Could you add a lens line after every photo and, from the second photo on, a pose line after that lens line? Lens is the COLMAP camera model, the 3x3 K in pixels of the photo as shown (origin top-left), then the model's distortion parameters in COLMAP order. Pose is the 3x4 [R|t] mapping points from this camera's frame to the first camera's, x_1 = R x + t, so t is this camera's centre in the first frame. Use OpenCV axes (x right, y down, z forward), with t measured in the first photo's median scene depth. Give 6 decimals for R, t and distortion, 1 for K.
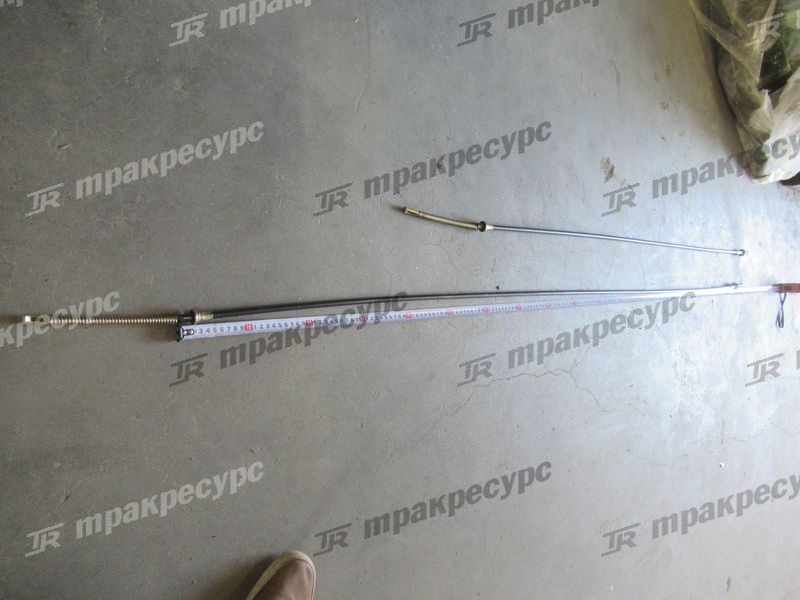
lens RADIAL K [[591.0, 0, 401.9], [0, 591.0, 273.5], [0, 0, 1]] dist [-0.006787, -0.002816]
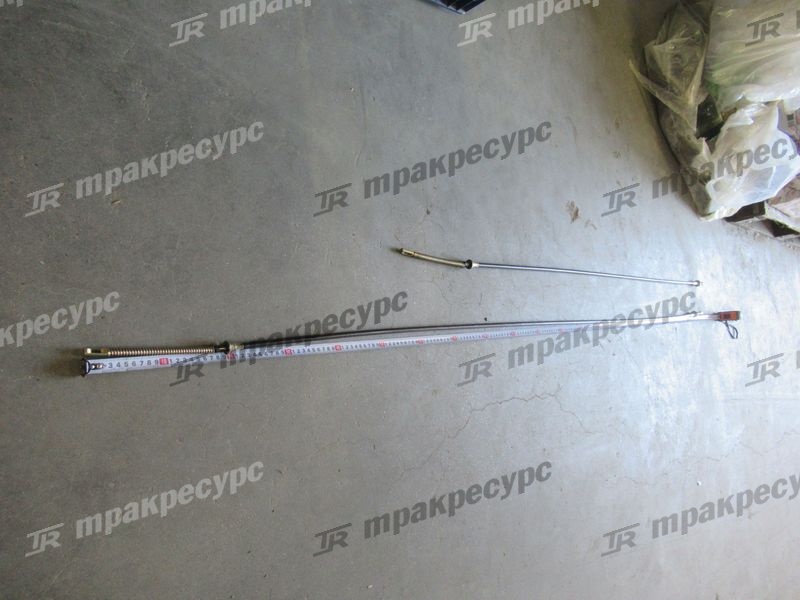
lens RADIAL K [[591.0, 0, 401.9], [0, 591.0, 273.5], [0, 0, 1]] dist [-0.006787, -0.002816]
pose [[0.997069, -0.048205, 0.059403, -0.040324], [0.053955, 0.993590, -0.099336, 0.029711], [-0.054234, 0.102250, 0.993279, -0.070546]]
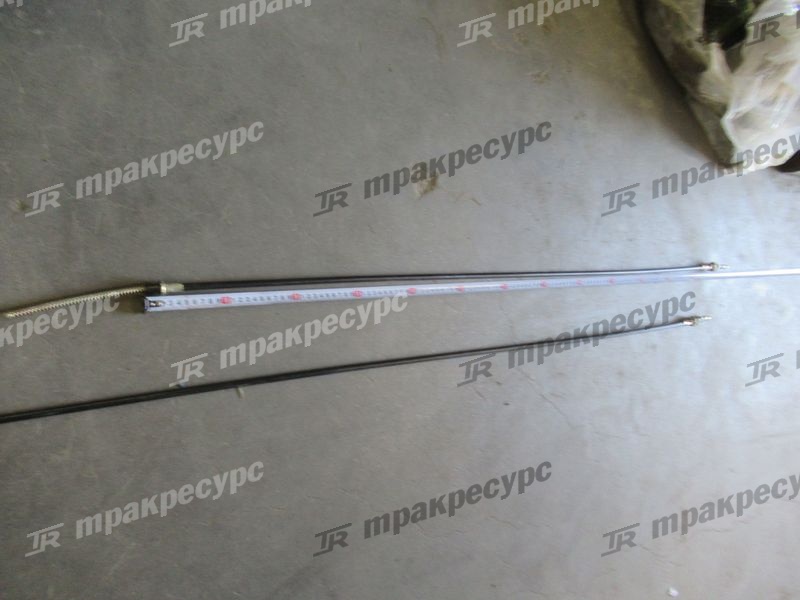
lens RADIAL K [[565.6, 0, 400.8], [0, 565.6, 256.0], [0, 0, 1]] dist [-0.002065, 0.001401]
pose [[0.989713, -0.038212, -0.137869, 0.355689], [0.036829, 0.999243, -0.012569, -0.070793], [0.138245, 0.007362, 0.990371, 0.308355]]
